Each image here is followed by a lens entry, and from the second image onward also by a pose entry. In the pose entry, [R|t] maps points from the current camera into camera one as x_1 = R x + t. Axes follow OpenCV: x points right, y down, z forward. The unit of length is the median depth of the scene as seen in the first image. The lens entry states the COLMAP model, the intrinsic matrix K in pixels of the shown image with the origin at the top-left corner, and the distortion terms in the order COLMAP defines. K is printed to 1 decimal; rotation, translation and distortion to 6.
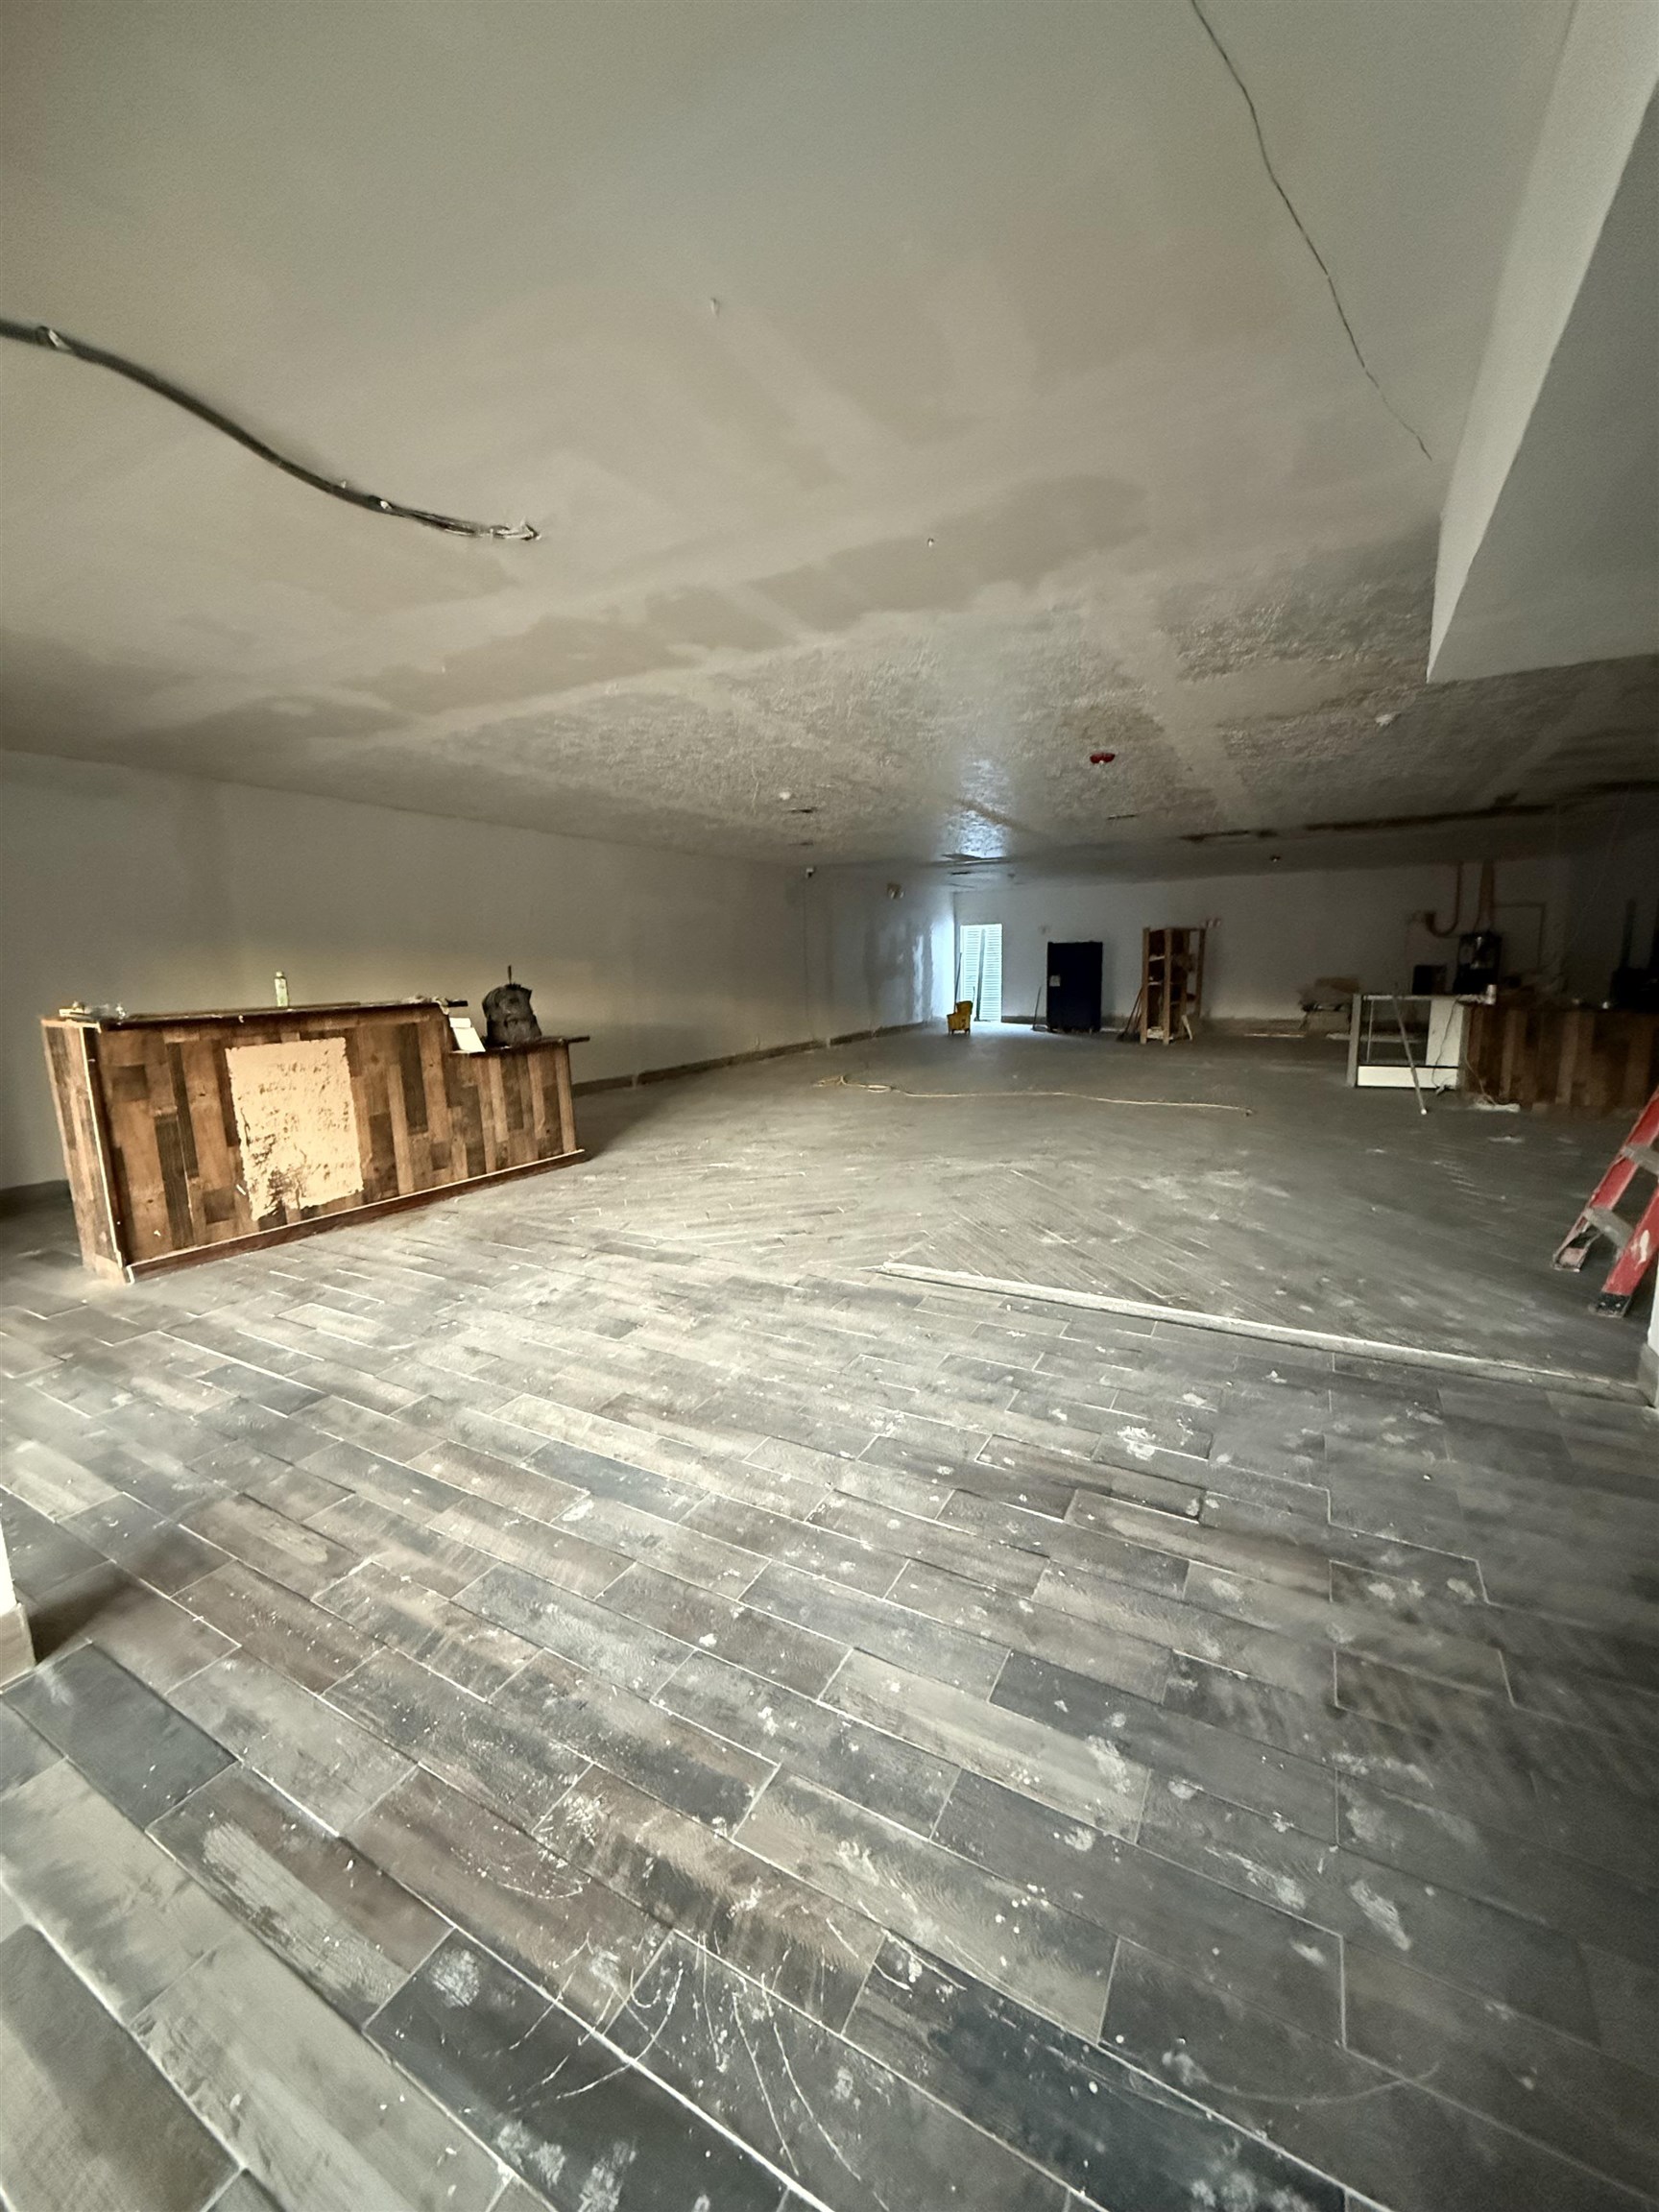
lens RADIAL K [[874.5, 0, 840.3], [0, 874.5, 1091.9], [0, 0, 1]] dist [-0.001722, -0.000041]
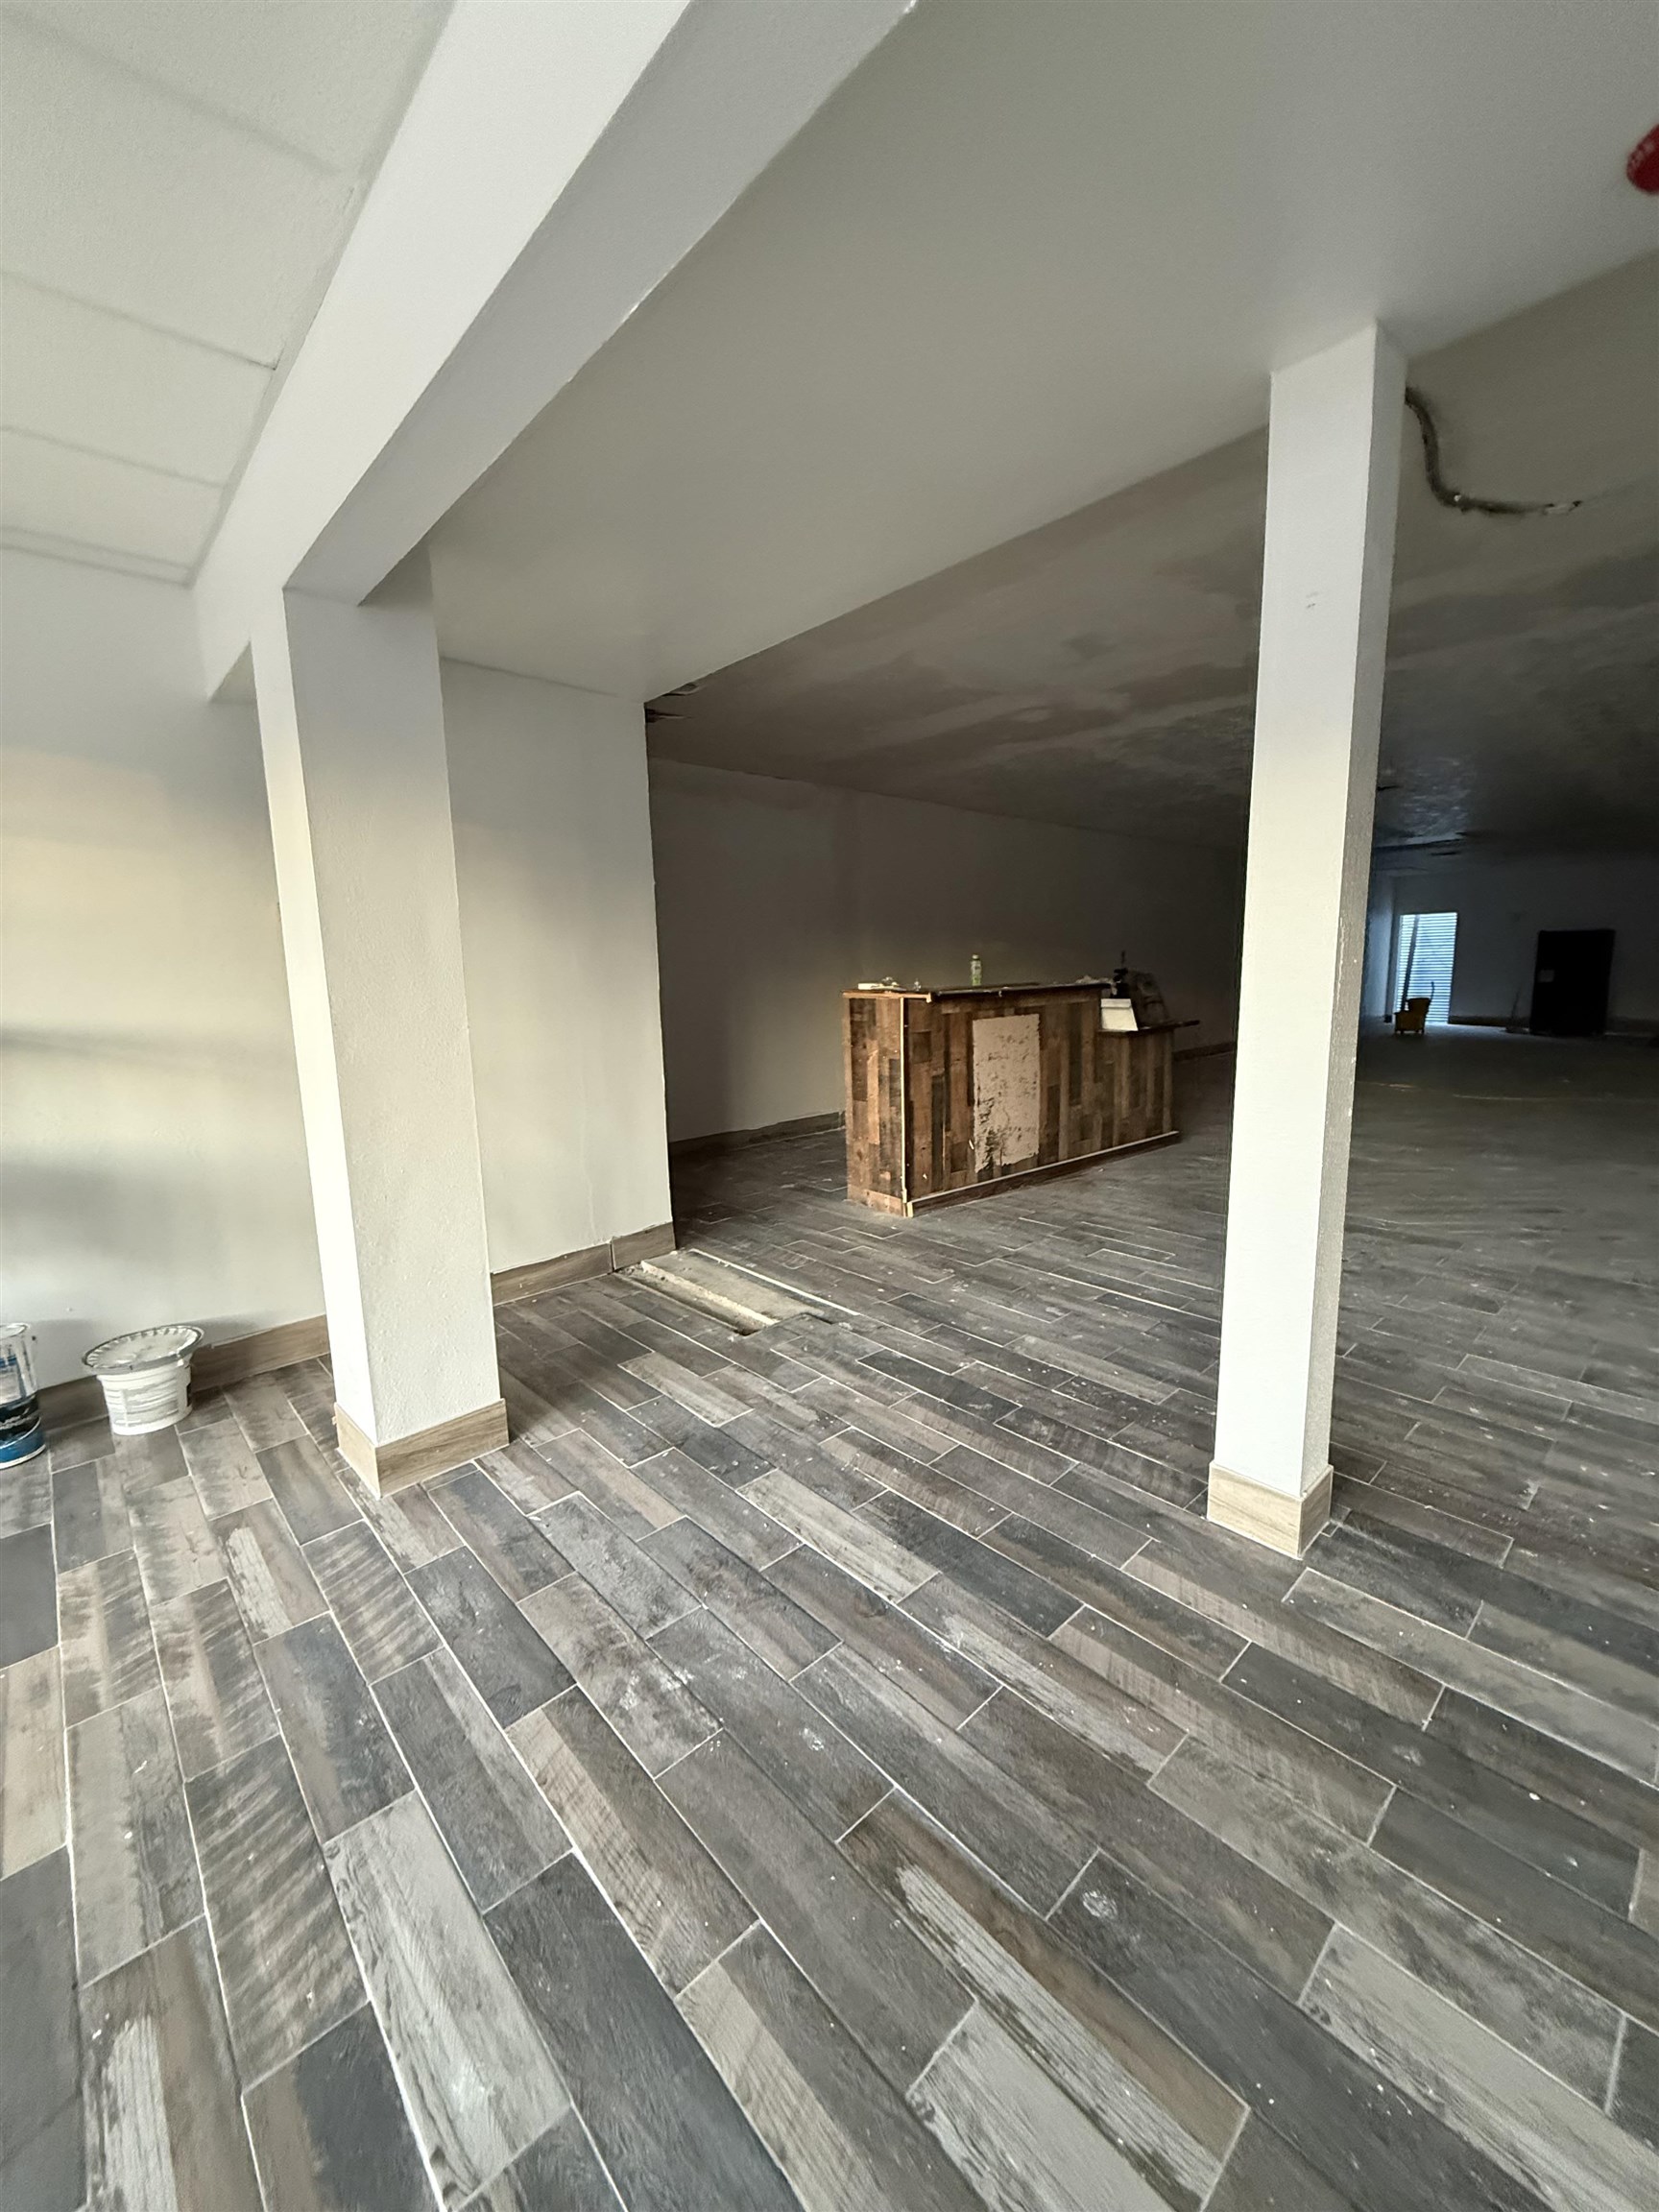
lens RADIAL K [[874.5, 0, 833.5], [0, 874.5, 1093.9], [0, 0, 1]] dist [-0.001722, -0.000041]
pose [[0.948288, 0.046443, -0.313995, -0.499488], [-0.045119, 0.998916, 0.011485, 0.040721], [0.314188, 0.003276, 0.949355, -0.137935]]
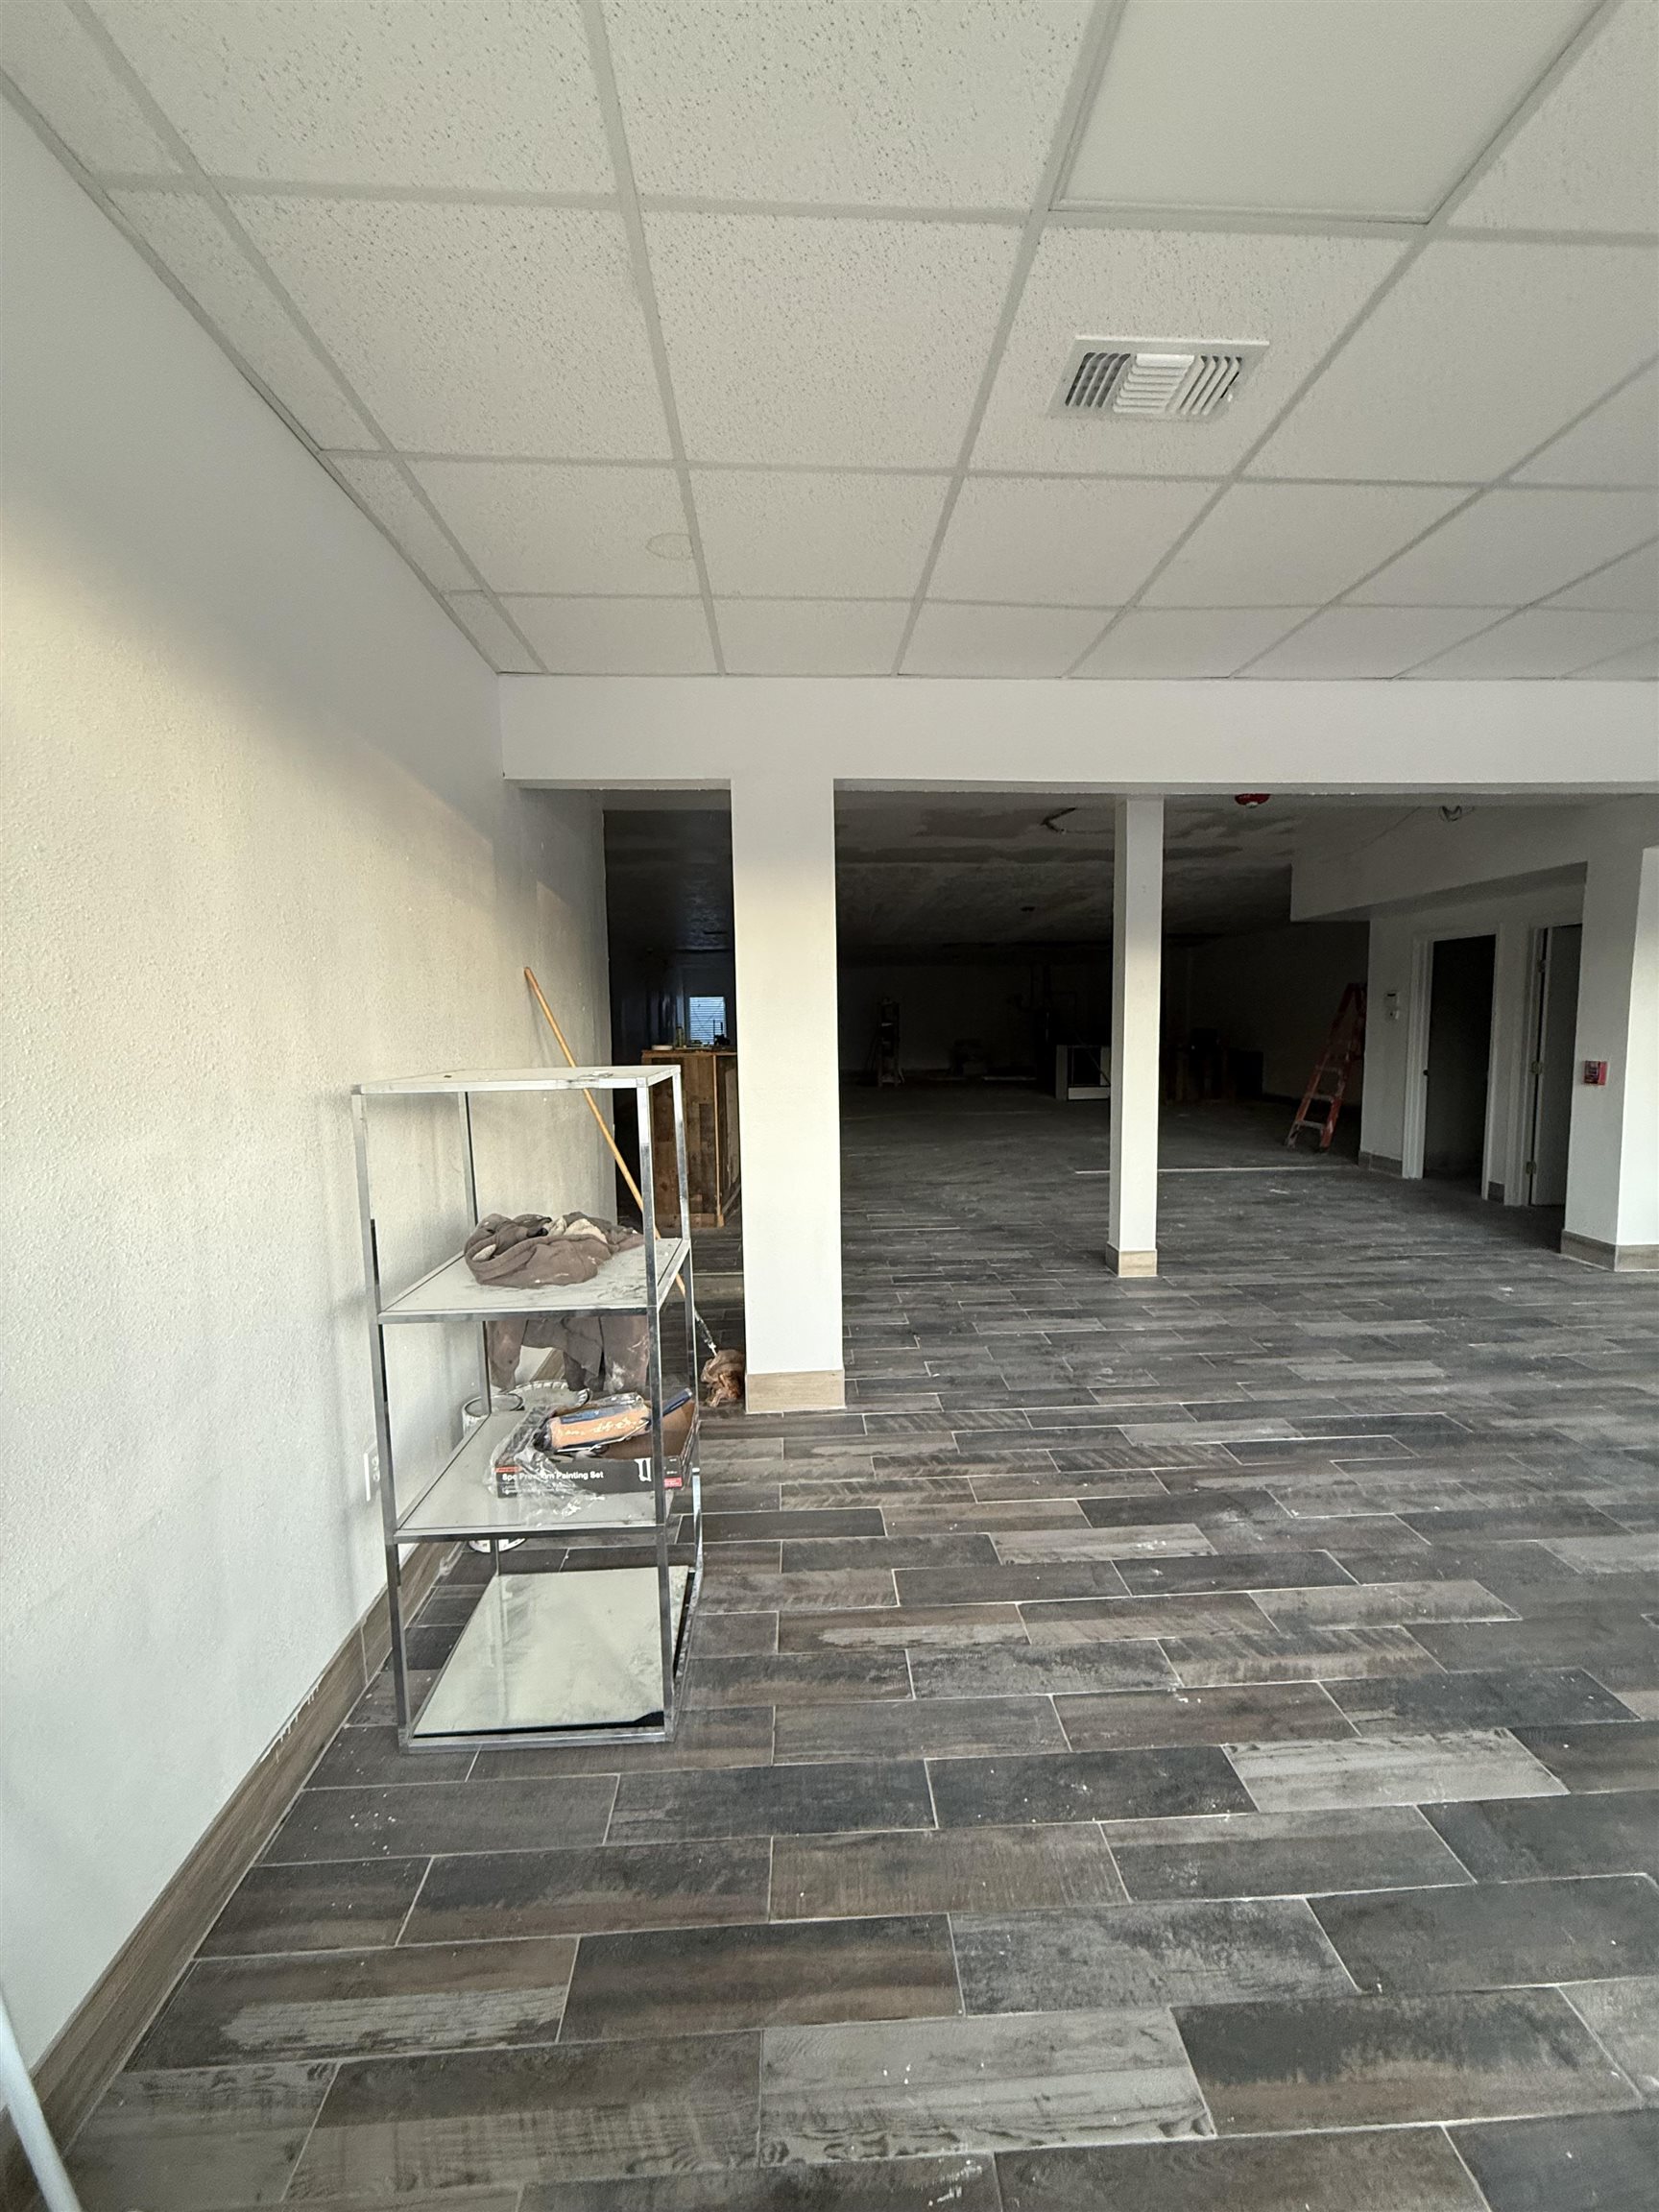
lens RADIAL K [[874.5, 0, 831.2], [0, 874.5, 1105.4], [0, 0, 1]] dist [-0.001722, -0.000041]
pose [[0.852869, -0.043443, 0.520314, -1.301840], [0.077165, 0.996077, -0.043318, 0.083277], [-0.516391, 0.077095, 0.852876, -0.360138]]
